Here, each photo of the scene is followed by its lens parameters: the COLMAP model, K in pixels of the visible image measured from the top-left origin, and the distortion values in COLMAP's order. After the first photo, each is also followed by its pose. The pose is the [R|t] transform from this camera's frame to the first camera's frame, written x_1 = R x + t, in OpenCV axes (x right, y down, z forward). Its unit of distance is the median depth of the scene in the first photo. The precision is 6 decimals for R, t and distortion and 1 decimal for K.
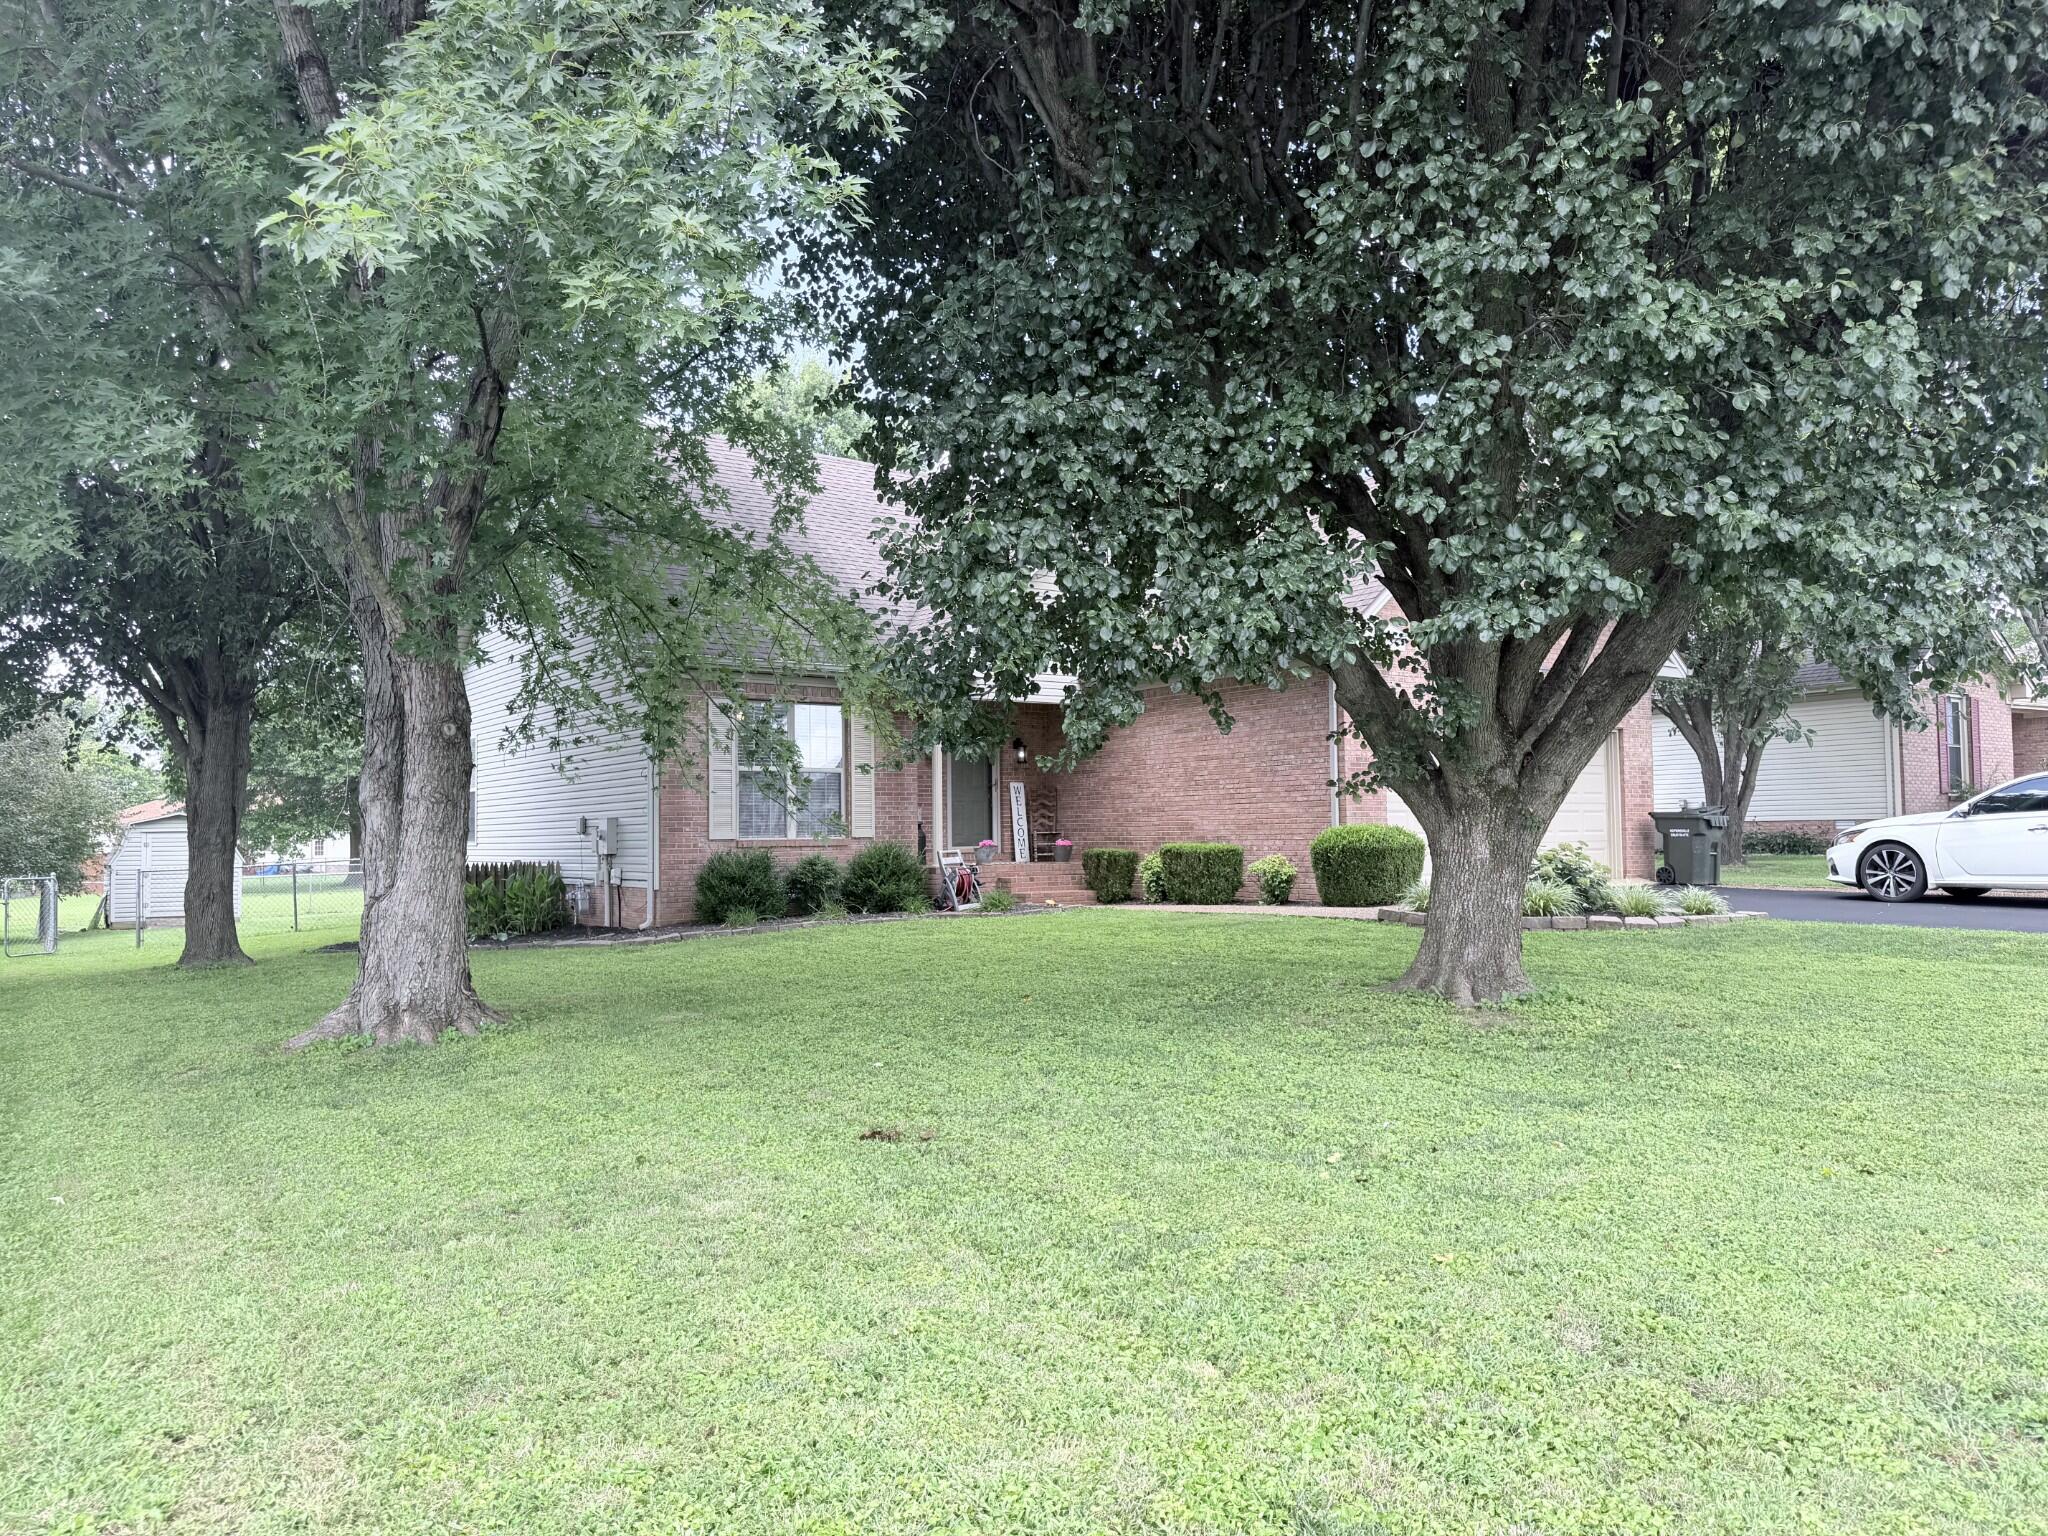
lens RADIAL K [[1438.3, 0, 1010.9], [0, 1438.3, 739.9], [0, 0, 1]] dist [0.090047, -0.104487]
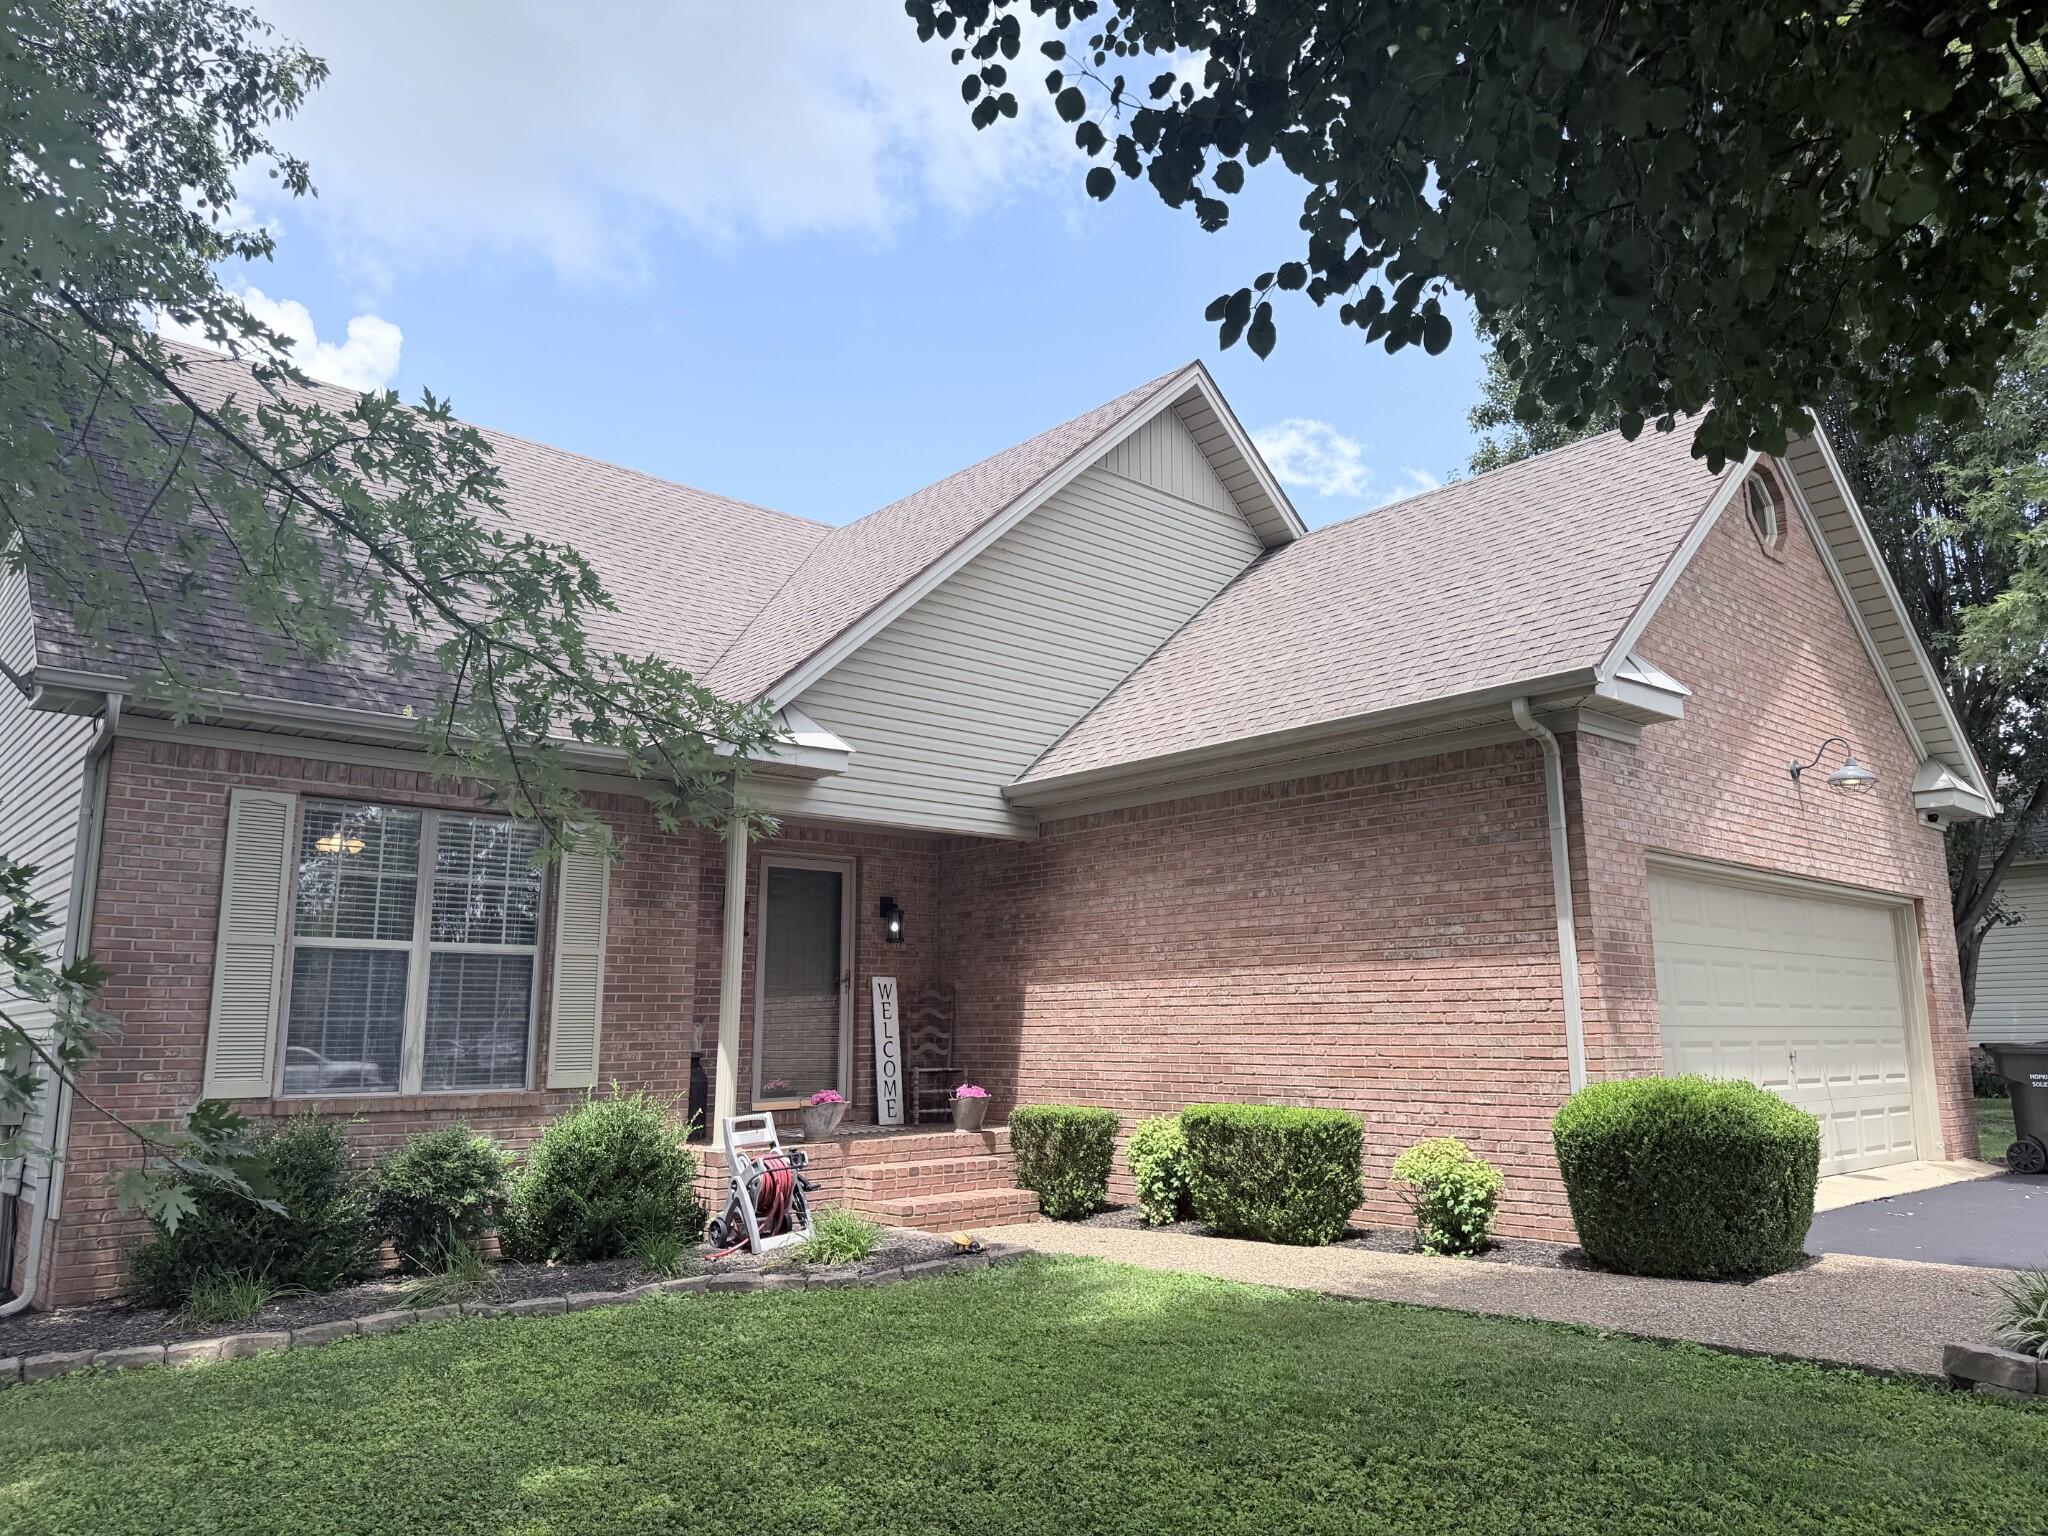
lens RADIAL K [[1438.3, 0, 1010.9], [0, 1438.3, 739.9], [0, 0, 1]] dist [0.090047, -0.104487]
pose [[0.994457, 0.026421, 0.101775, -0.007551], [-0.012322, 0.990530, -0.136745, 0.016131], [-0.104424, 0.134733, 0.985364, 0.489468]]
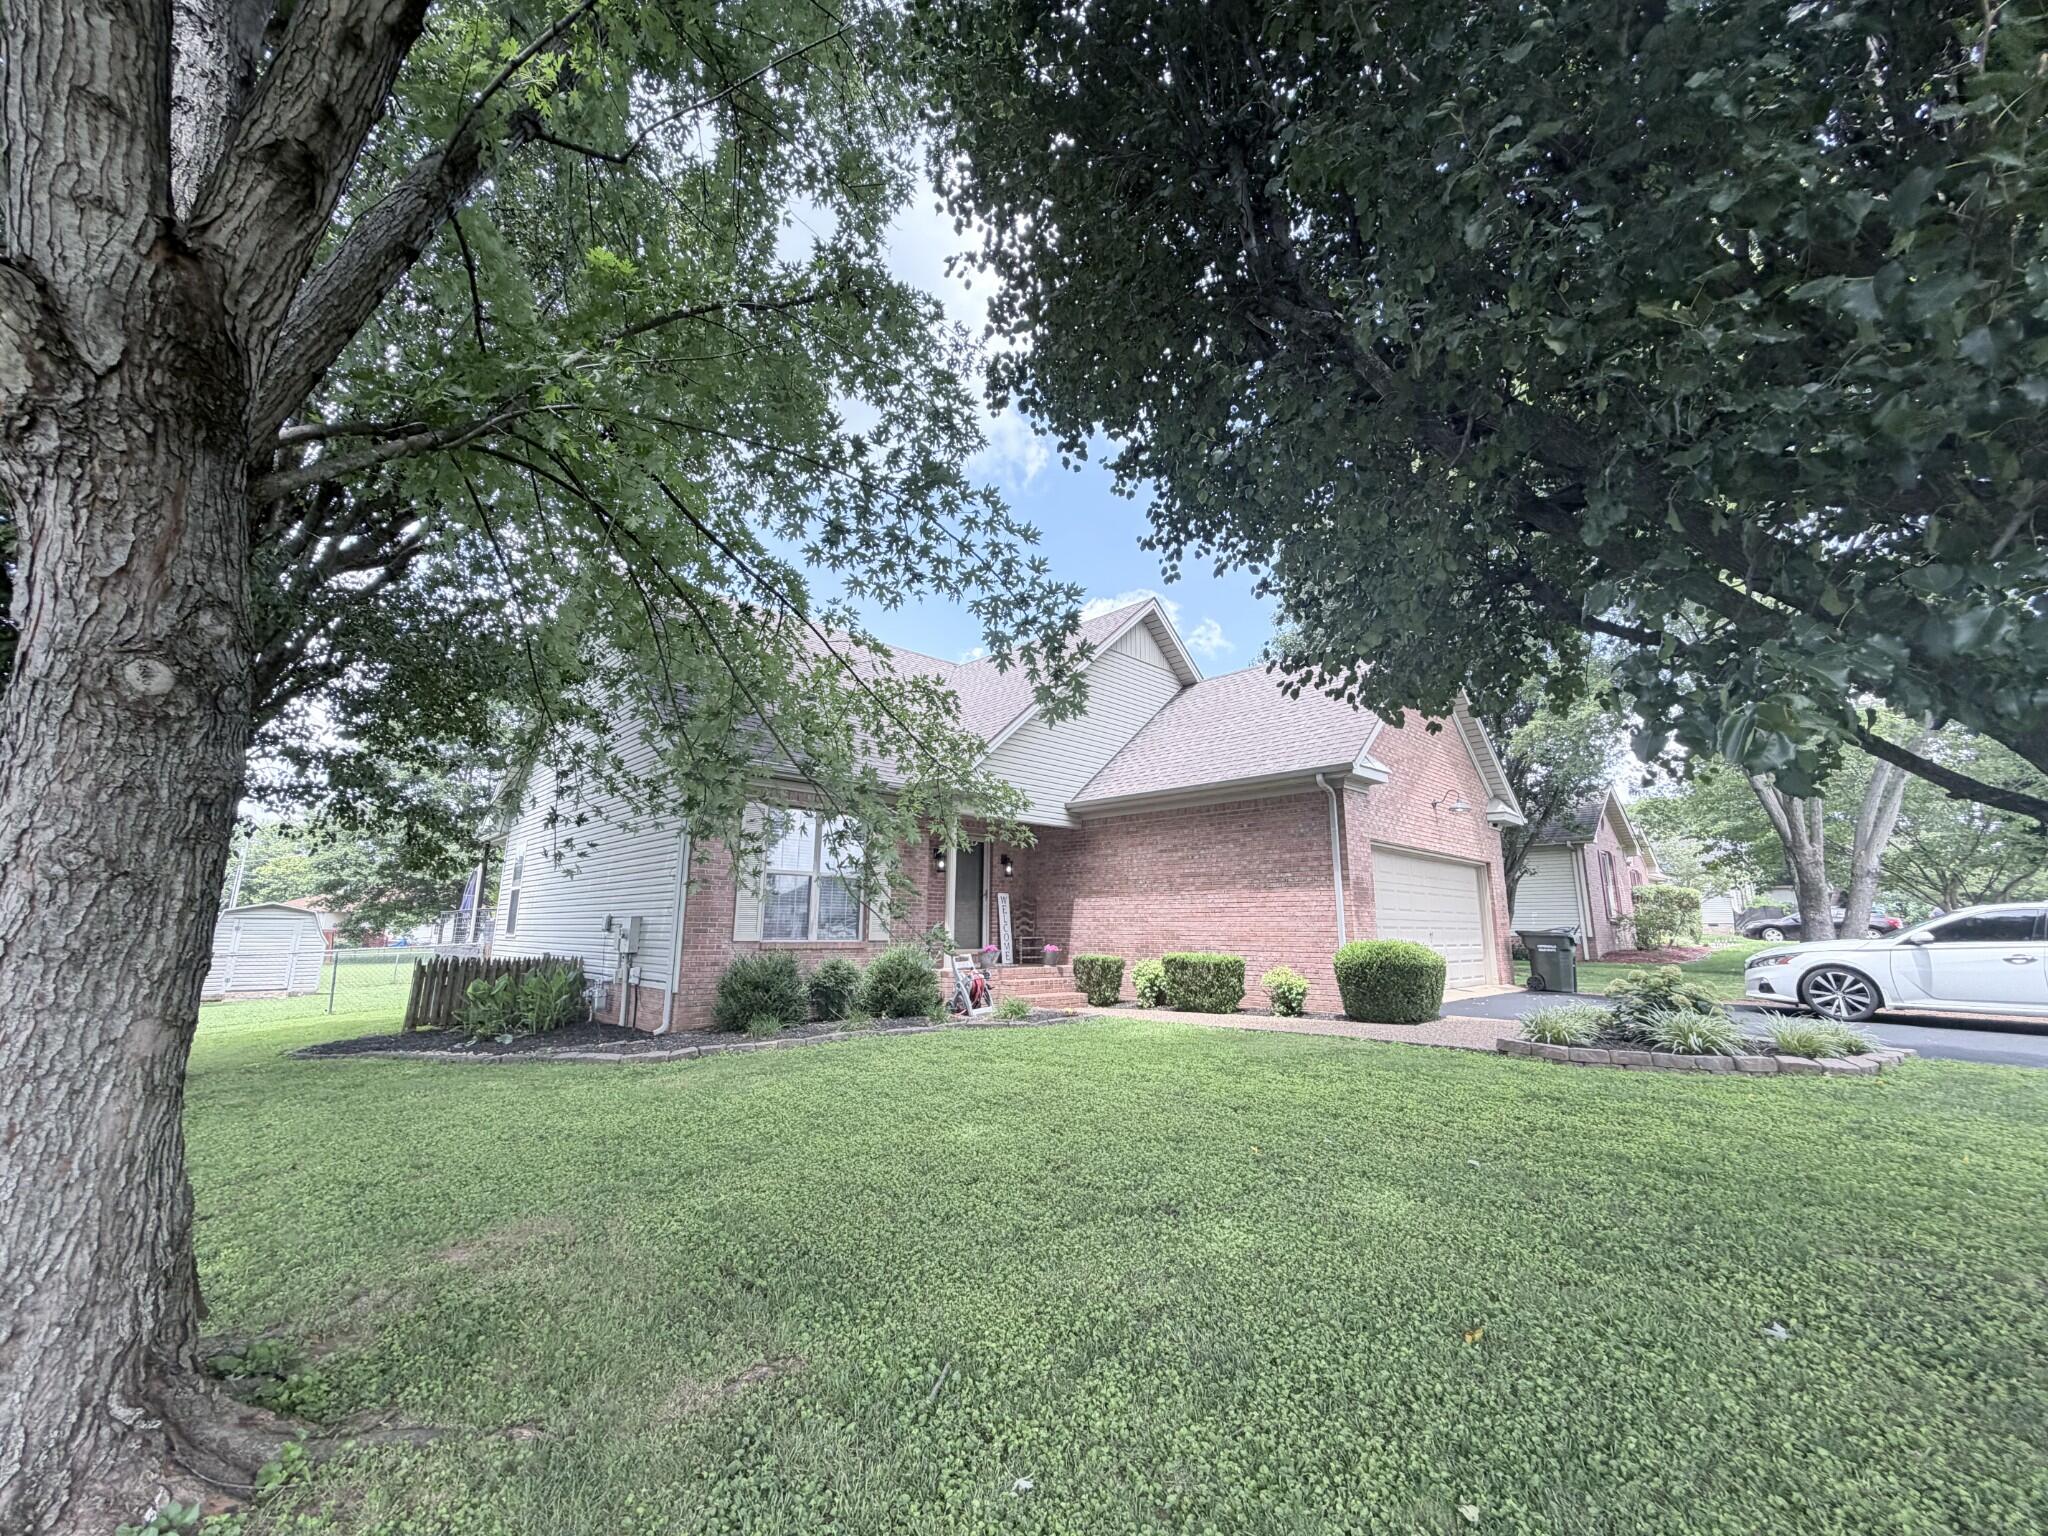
lens RADIAL K [[824.4, 0, 1008.0], [0, 824.4, 761.9], [0, 0, 1]] dist [0.001685, 0.000094]
pose [[0.990424, 0.046617, 0.129951, -0.096001], [-0.028789, 0.990312, -0.135841, 0.016688], [-0.135025, 0.130800, 0.982171, 0.378268]]
